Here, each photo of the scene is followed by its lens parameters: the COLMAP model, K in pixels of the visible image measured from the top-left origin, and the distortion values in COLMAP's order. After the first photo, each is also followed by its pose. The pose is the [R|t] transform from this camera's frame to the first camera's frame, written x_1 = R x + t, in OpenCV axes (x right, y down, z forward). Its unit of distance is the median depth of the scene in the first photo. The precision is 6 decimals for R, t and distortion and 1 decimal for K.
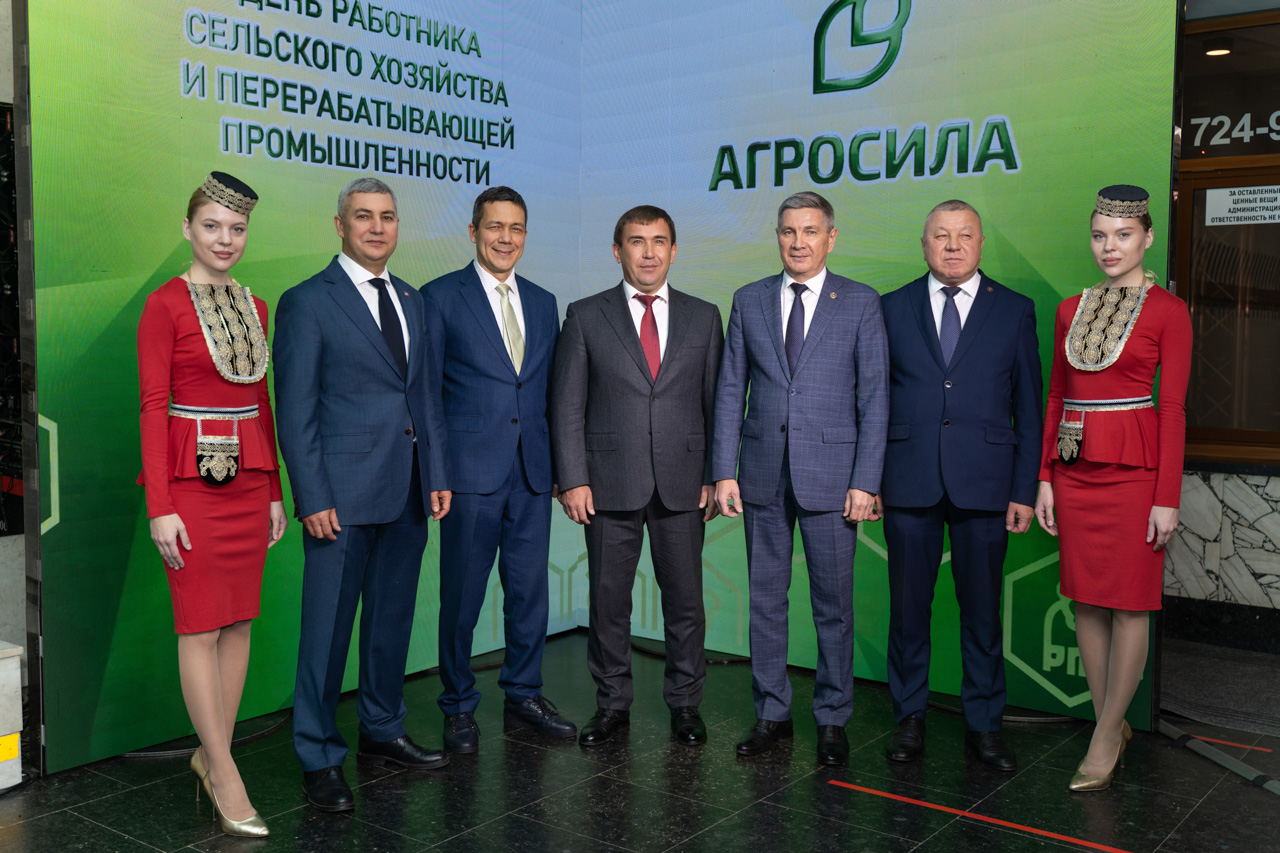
lens RADIAL K [[1253.7, 0, 640.0], [0, 1253.7, 426.5], [0, 0, 1]] dist [-0.002269, -0.014947]
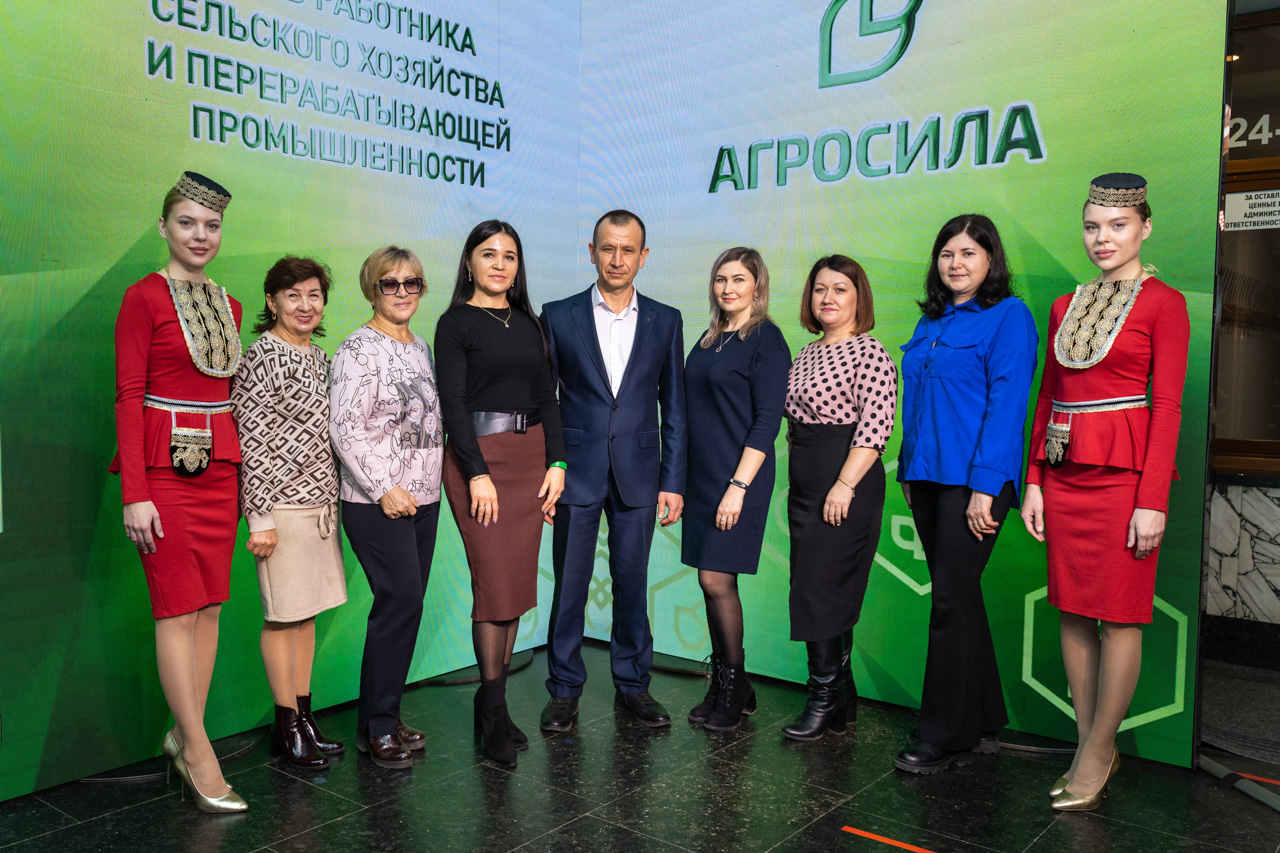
lens RADIAL K [[1087.4, 0, 598.7], [0, 1087.4, 434.9], [0, 0, 1]] dist [-0.003816, -0.004601]
pose [[0.999141, 0.005002, -0.041131, 0.005879], [-0.005137, 0.999982, -0.003179, 0.004334], [0.041114, 0.003387, 0.999149, 0.175826]]
